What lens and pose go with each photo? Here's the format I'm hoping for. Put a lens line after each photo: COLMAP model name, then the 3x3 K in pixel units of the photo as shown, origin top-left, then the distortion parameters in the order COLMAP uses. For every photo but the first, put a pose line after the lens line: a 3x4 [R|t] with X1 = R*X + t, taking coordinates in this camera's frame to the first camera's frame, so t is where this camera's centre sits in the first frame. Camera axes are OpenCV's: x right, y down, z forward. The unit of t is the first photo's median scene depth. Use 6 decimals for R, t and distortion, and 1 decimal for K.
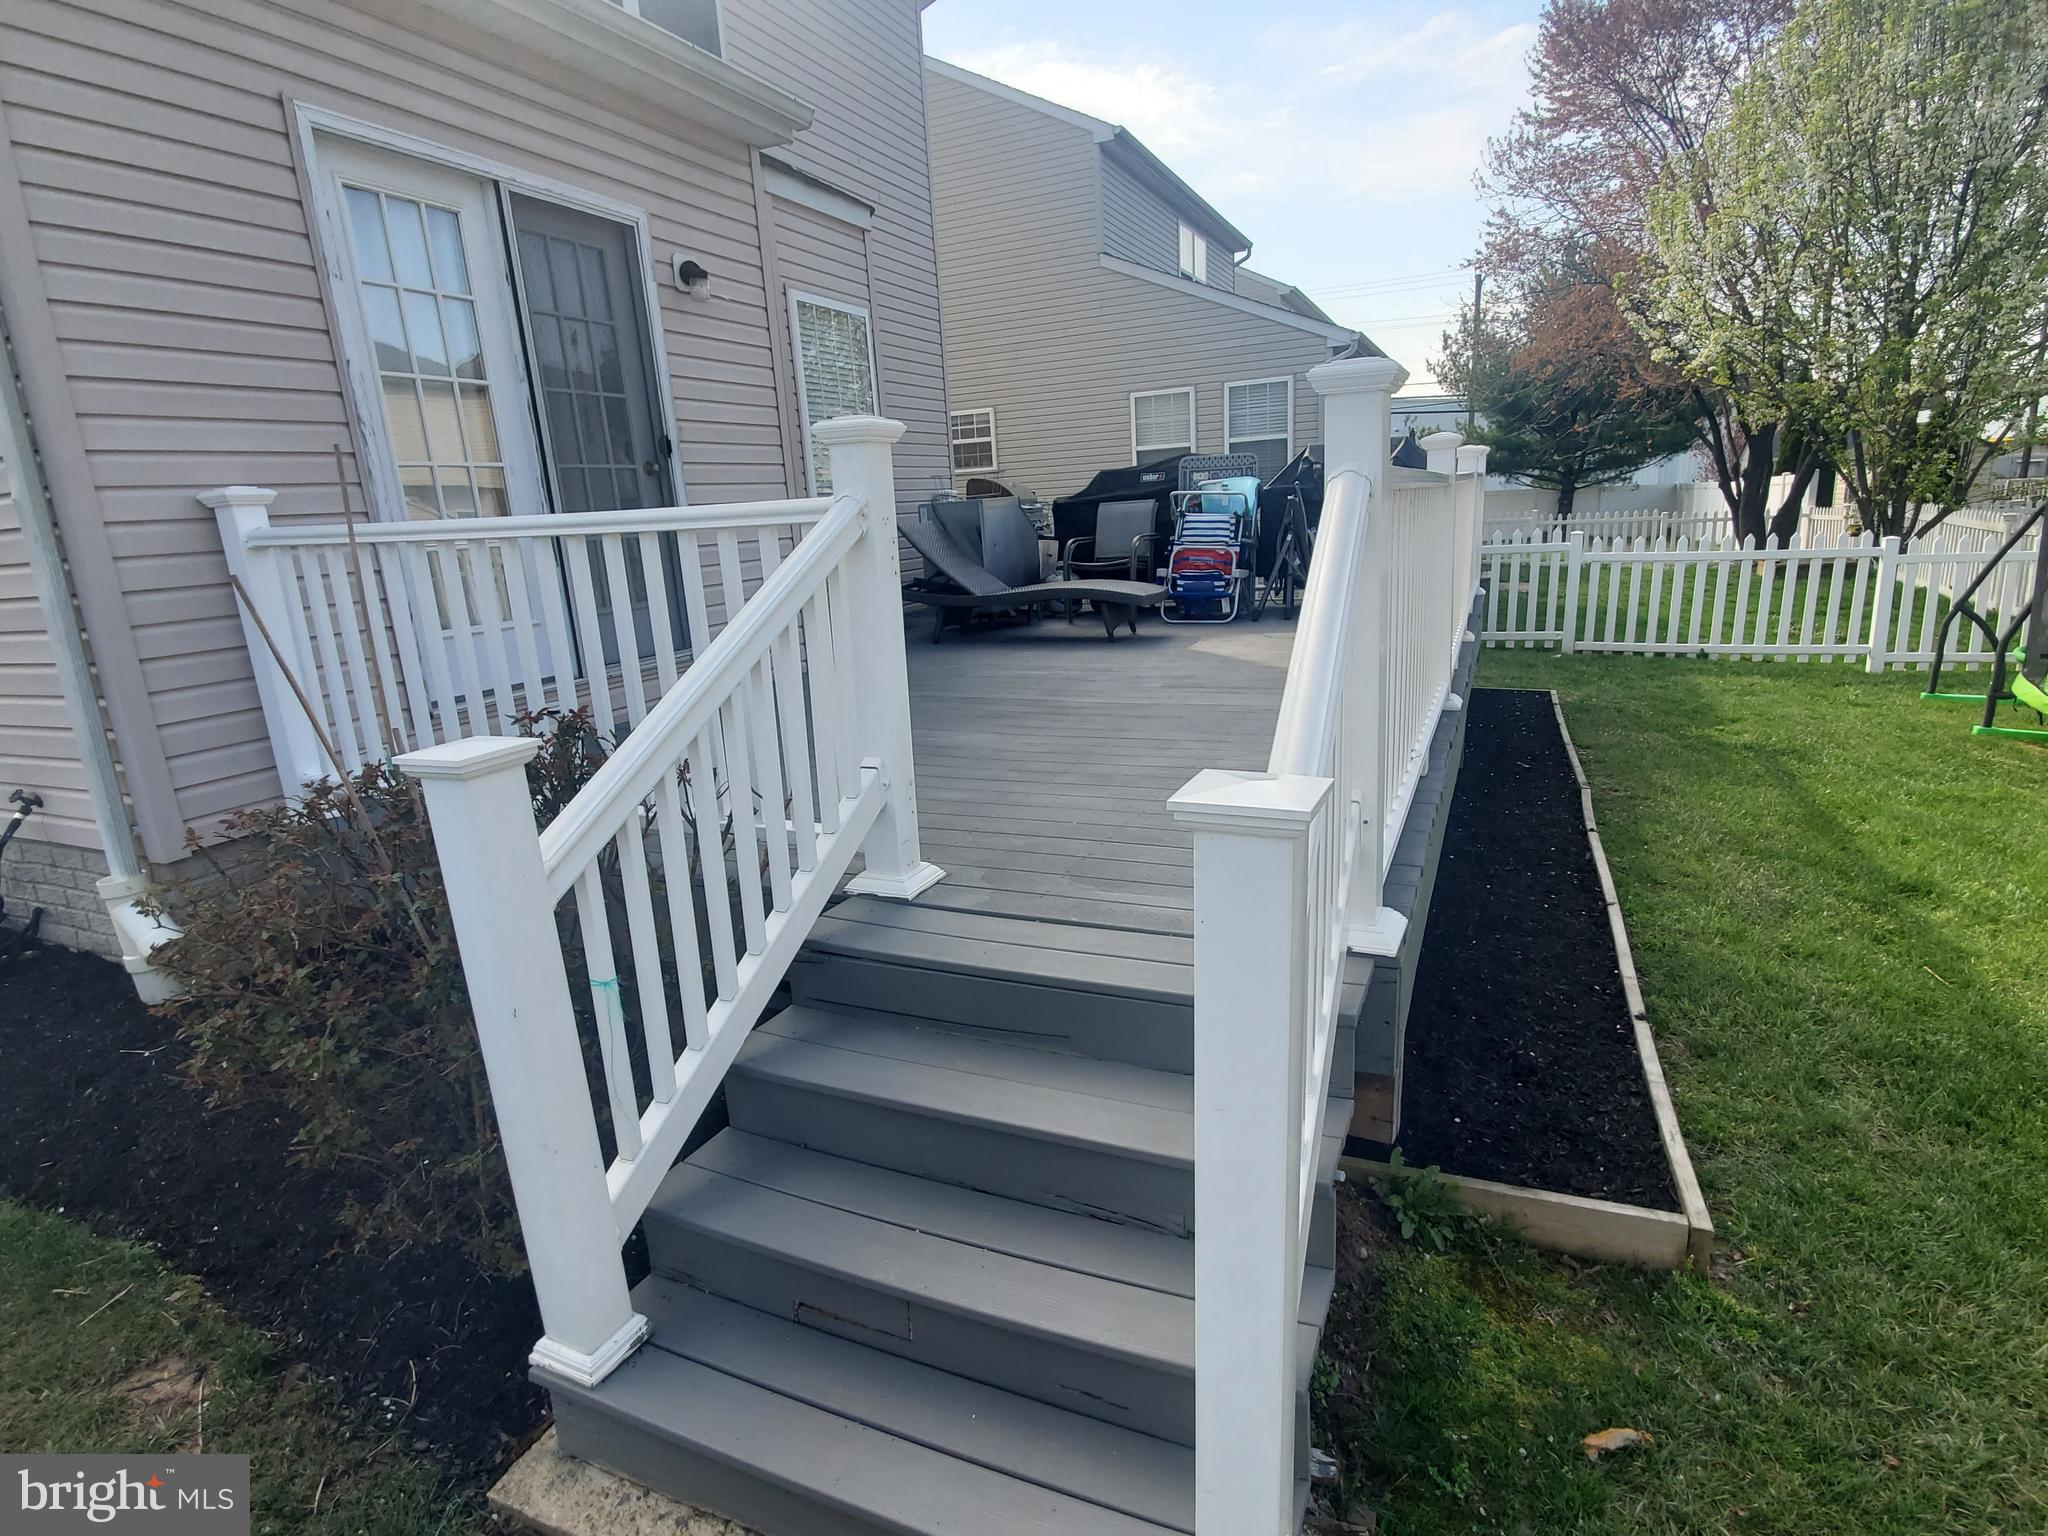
lens RADIAL K [[1049.9, 0, 1018.0], [0, 1049.9, 781.6], [0, 0, 1]] dist [0.028046, -0.022293]
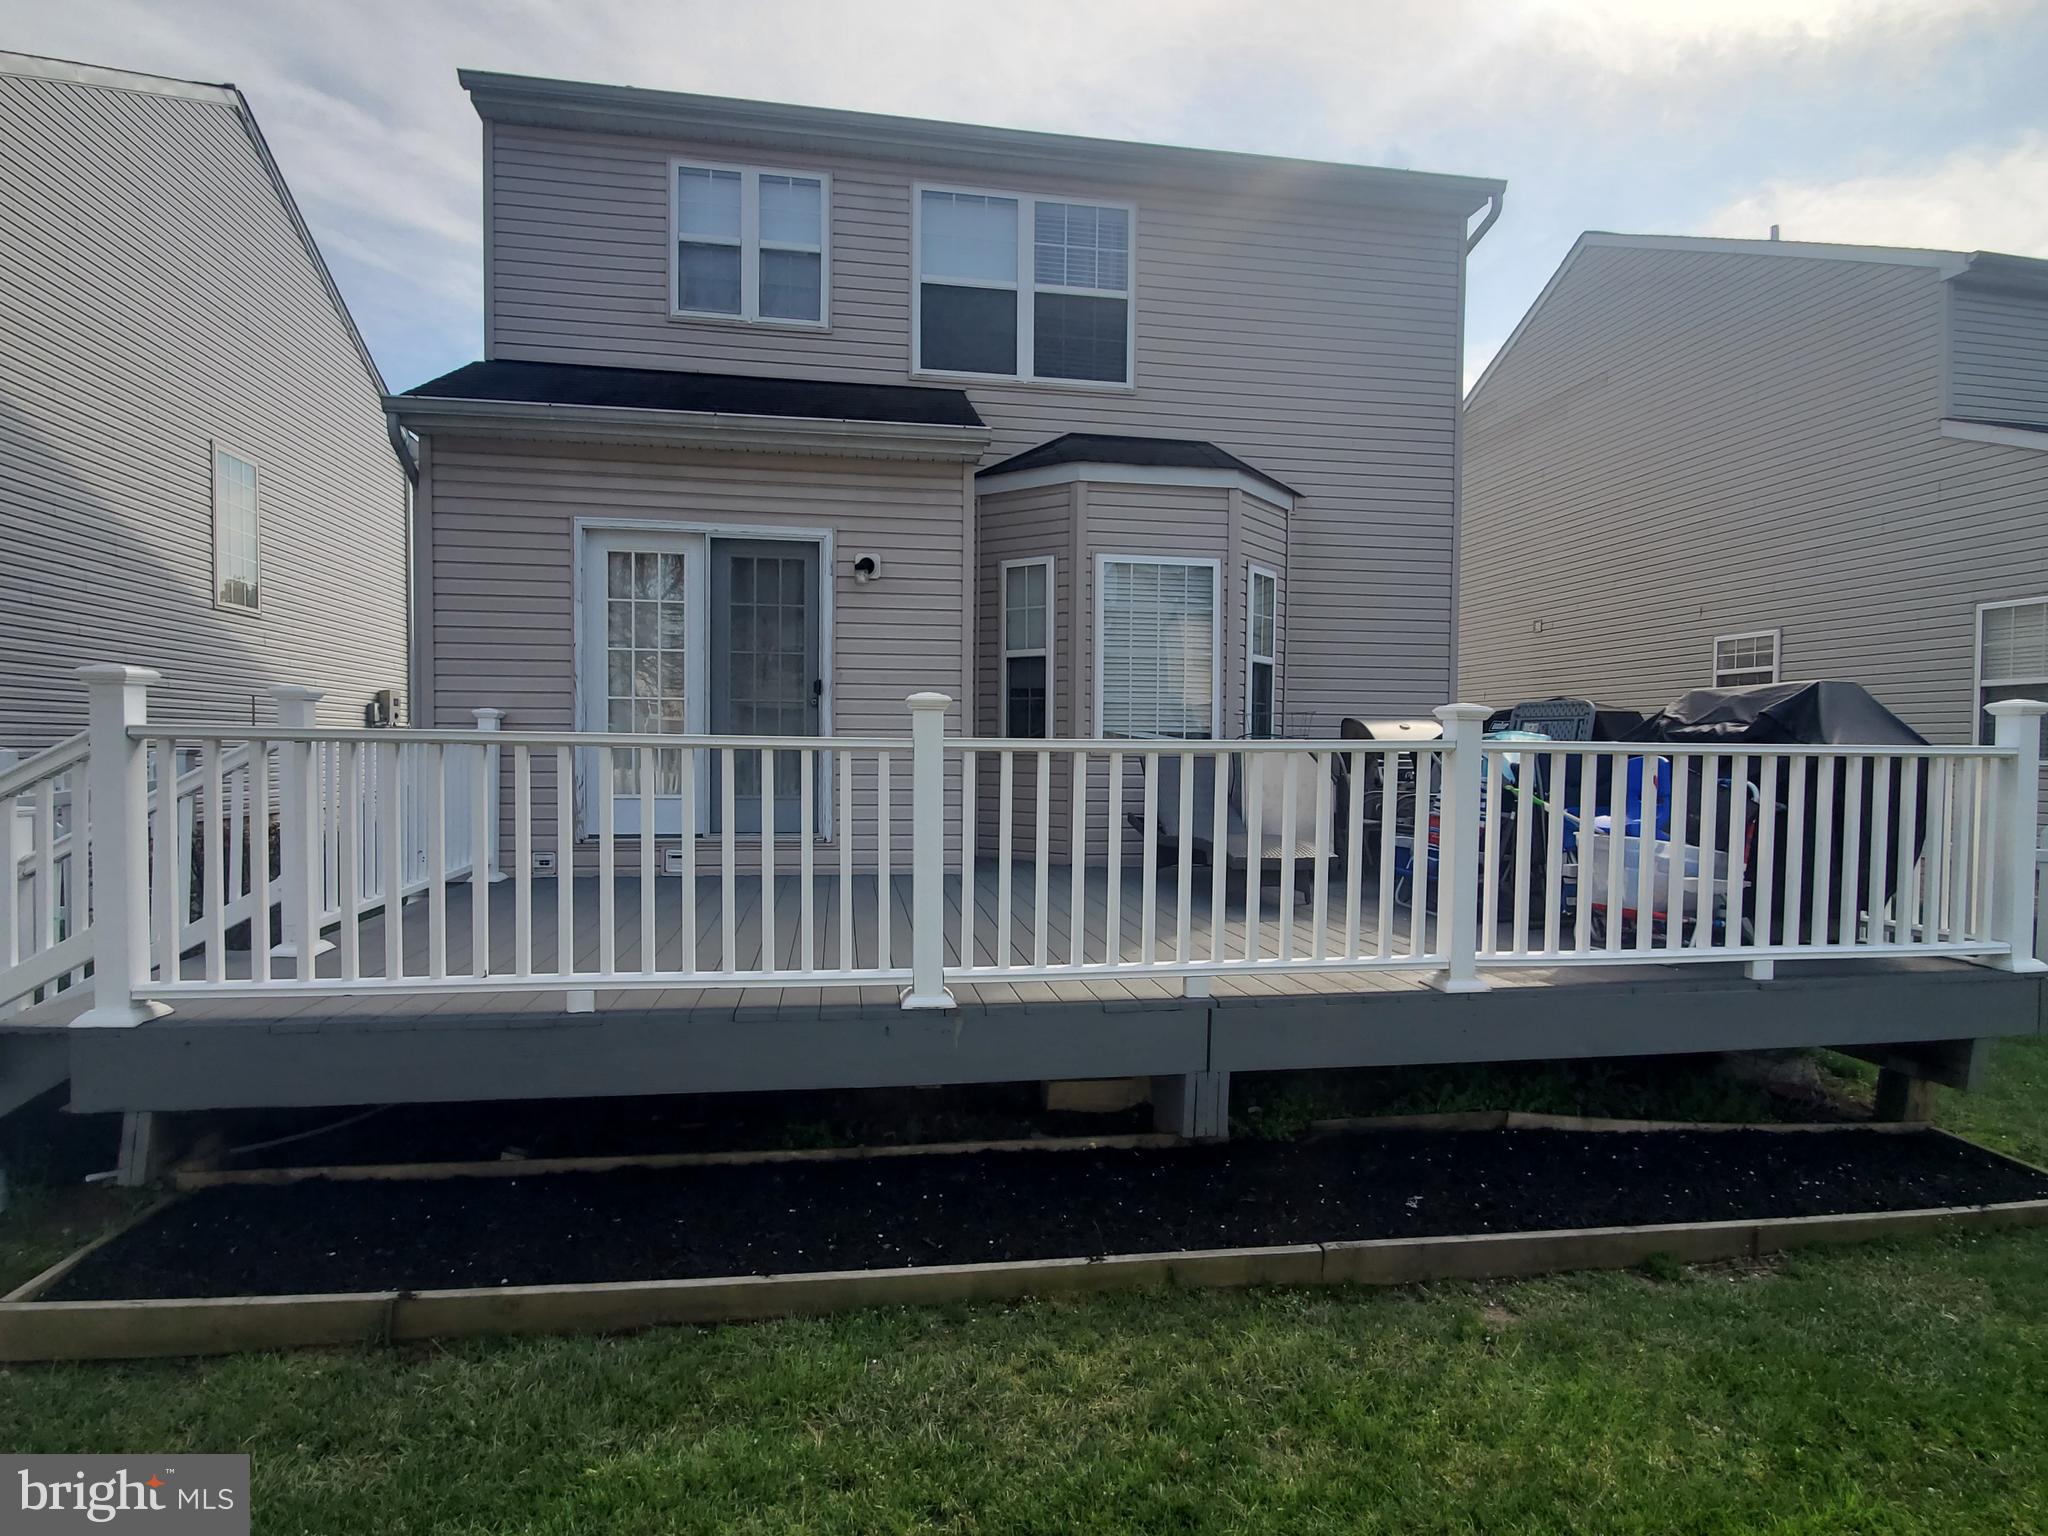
lens RADIAL K [[1089.1, 0, 1024.0], [0, 1089.1, 768.0], [0, 0, 1]] dist [0.001201, -0.000077]
pose [[0.558091, 0.069332, -0.826878, 1.359852], [-0.247883, 0.964930, -0.086399, -0.232828], [0.791889, 0.253188, 0.555705, 0.646577]]
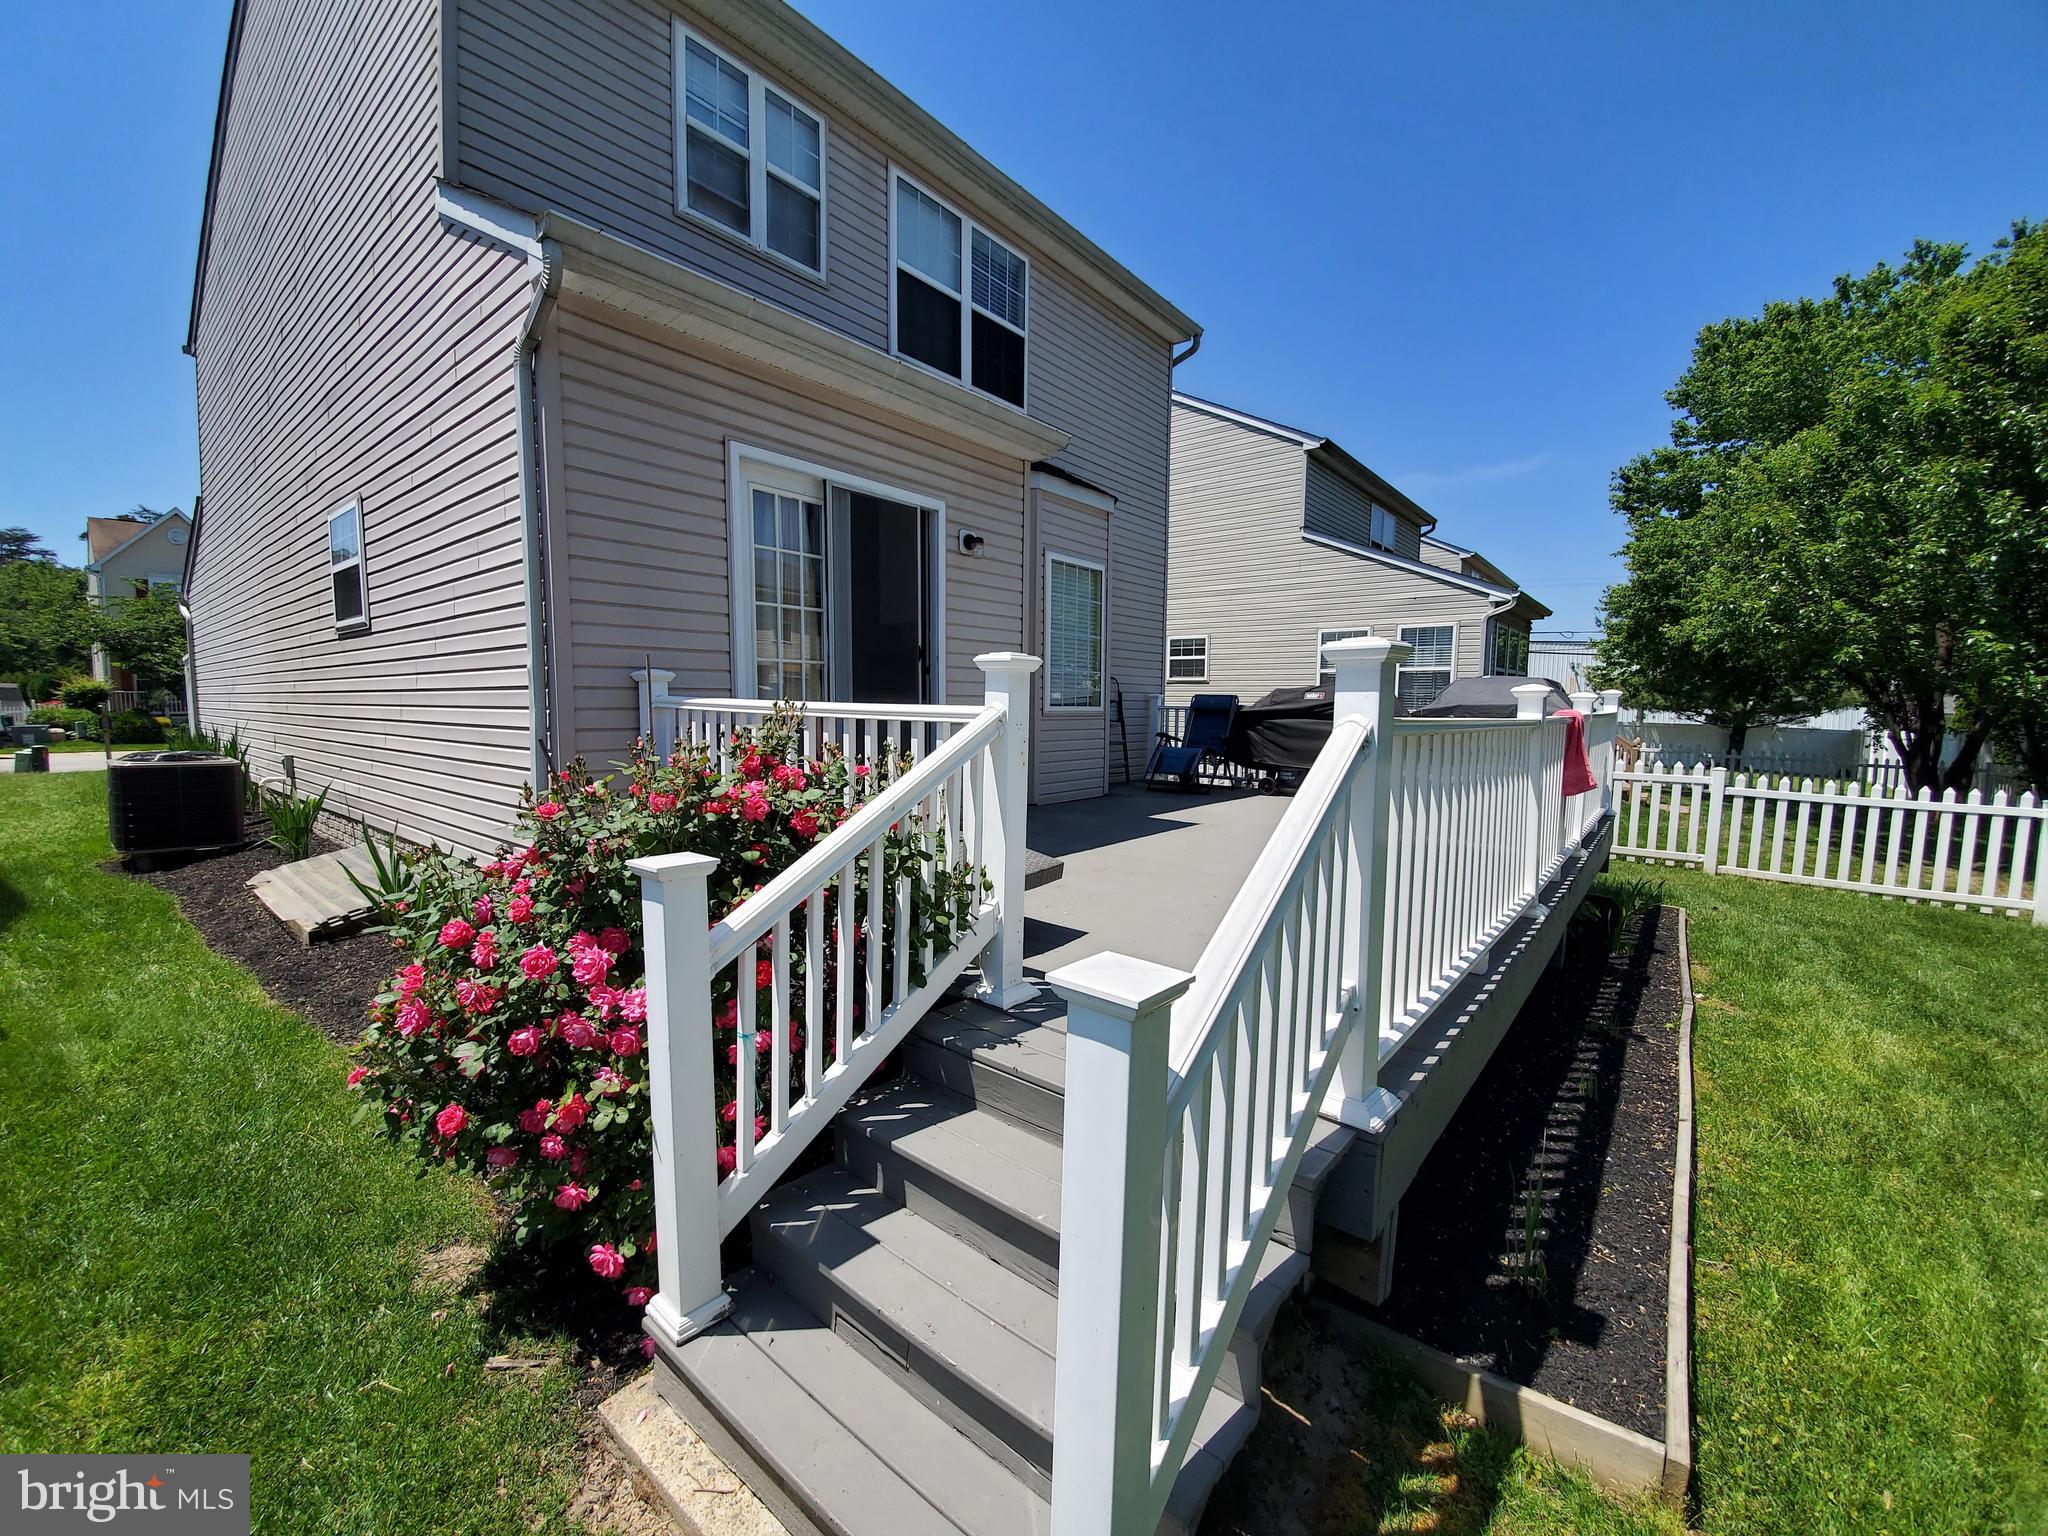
lens RADIAL K [[811.9, 0, 1018.8], [0, 811.9, 777.5], [0, 0, 1]] dist [0.022409, -0.018445]
pose [[0.962878, 0.091880, -0.253819, 0.100066], [-0.130826, 0.981318, -0.141066, -0.019518], [0.236116, 0.169036, 0.956910, -0.004802]]
